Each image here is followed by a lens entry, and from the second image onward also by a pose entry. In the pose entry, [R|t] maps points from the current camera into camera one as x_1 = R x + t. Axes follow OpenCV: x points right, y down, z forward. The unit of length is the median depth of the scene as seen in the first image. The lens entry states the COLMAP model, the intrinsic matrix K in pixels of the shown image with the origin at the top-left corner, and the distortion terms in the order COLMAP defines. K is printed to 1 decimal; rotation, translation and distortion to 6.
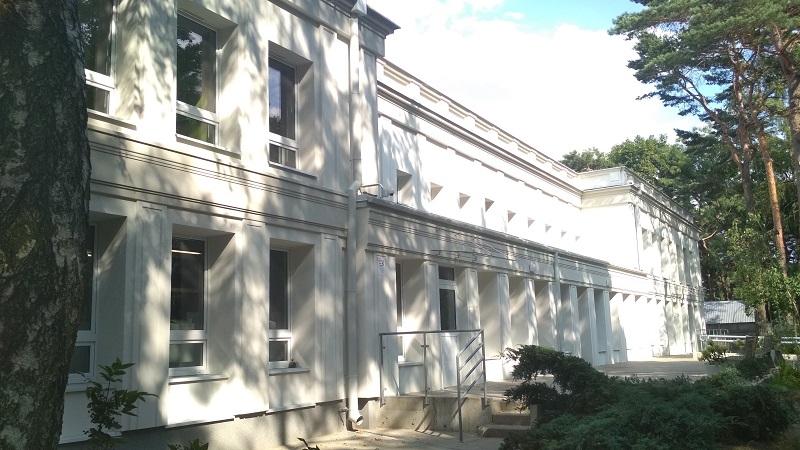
lens RADIAL K [[726.6, 0, 394.2], [0, 726.6, 222.3], [0, 0, 1]] dist [-0.001328, 0.000000]
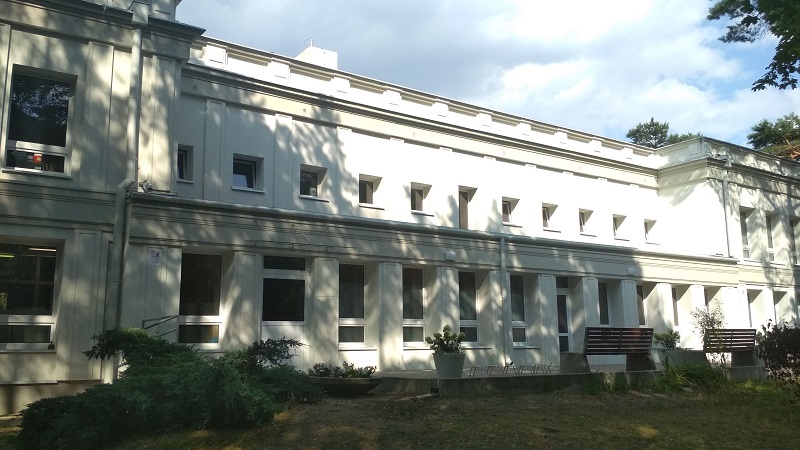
lens RADIAL K [[726.6, 0, 404.8], [0, 726.6, 222.0], [0, 0, 1]] dist [-0.001328, 0.000000]
pose [[0.921825, -0.047606, -0.384672, 0.682818], [0.047473, 0.998824, -0.009848, 0.034222], [0.384689, -0.009183, 0.923001, 0.144520]]
